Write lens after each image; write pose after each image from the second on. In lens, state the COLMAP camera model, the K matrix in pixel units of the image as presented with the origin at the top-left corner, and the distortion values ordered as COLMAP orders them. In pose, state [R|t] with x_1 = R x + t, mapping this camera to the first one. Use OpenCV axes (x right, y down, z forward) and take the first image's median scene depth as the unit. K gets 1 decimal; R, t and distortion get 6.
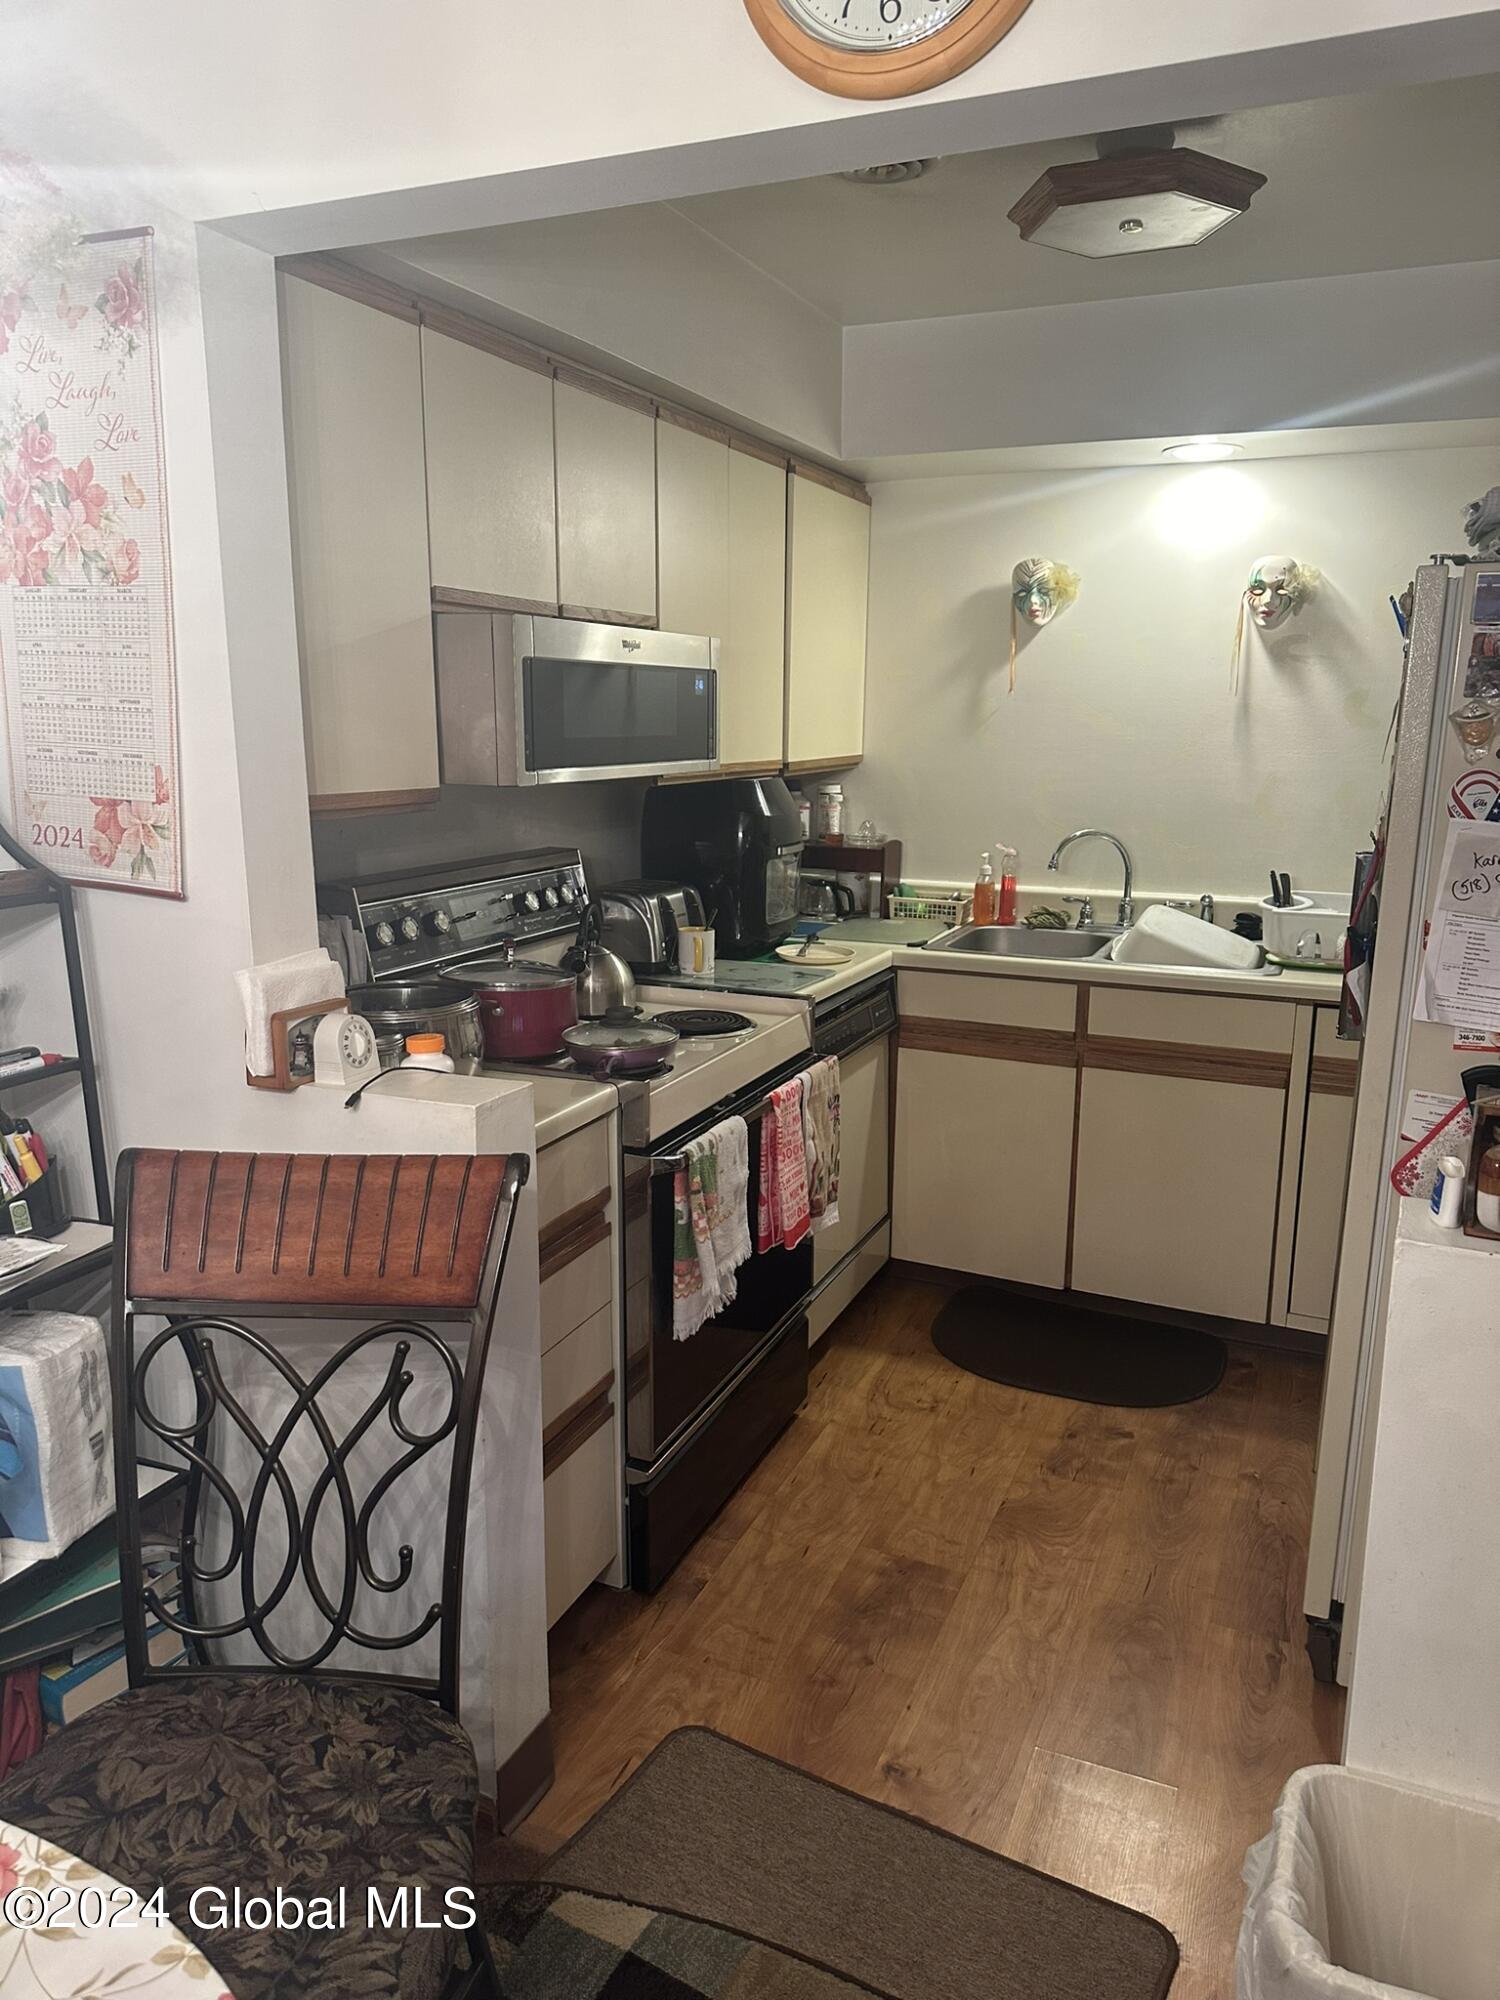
lens RADIAL K [[1410.0, 0, 750.0], [0, 1410.0, 1000.0], [0, 0, 1]] dist [0.072300, -0.071299]
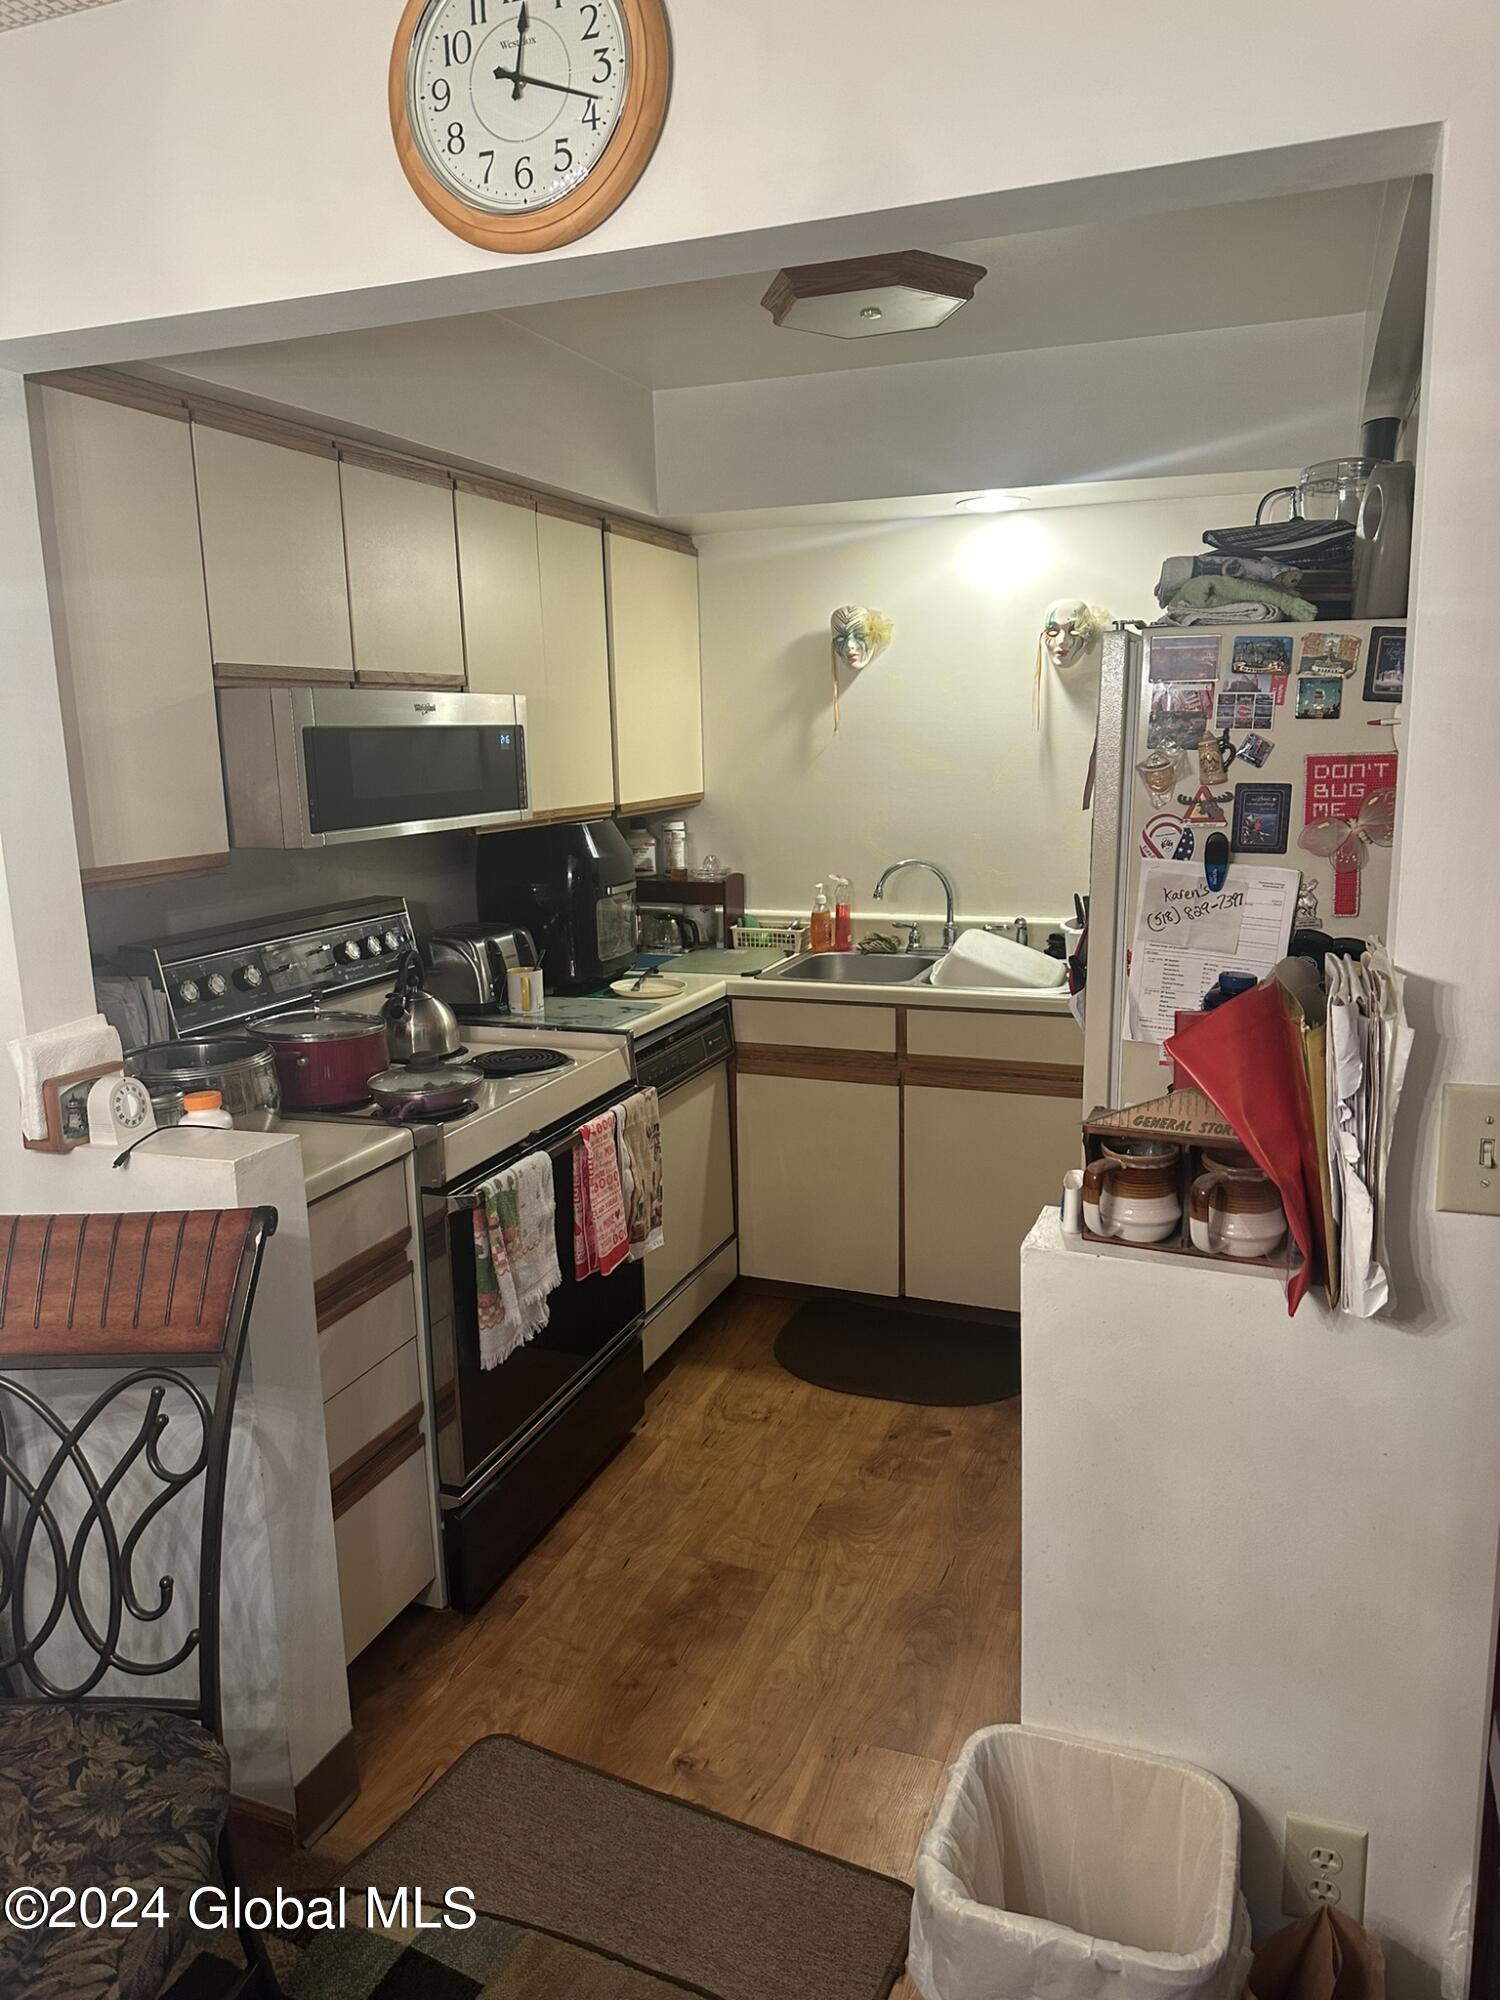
lens RADIAL K [[1405.1, 0, 754.3], [0, 1405.1, 991.6], [0, 0, 1]] dist [0.046088, -0.046193]
pose [[0.998063, -0.037699, 0.049478, 0.106262], [0.038555, 0.999121, -0.016472, -0.013925], [-0.048814, 0.018347, 0.998639, -0.058504]]
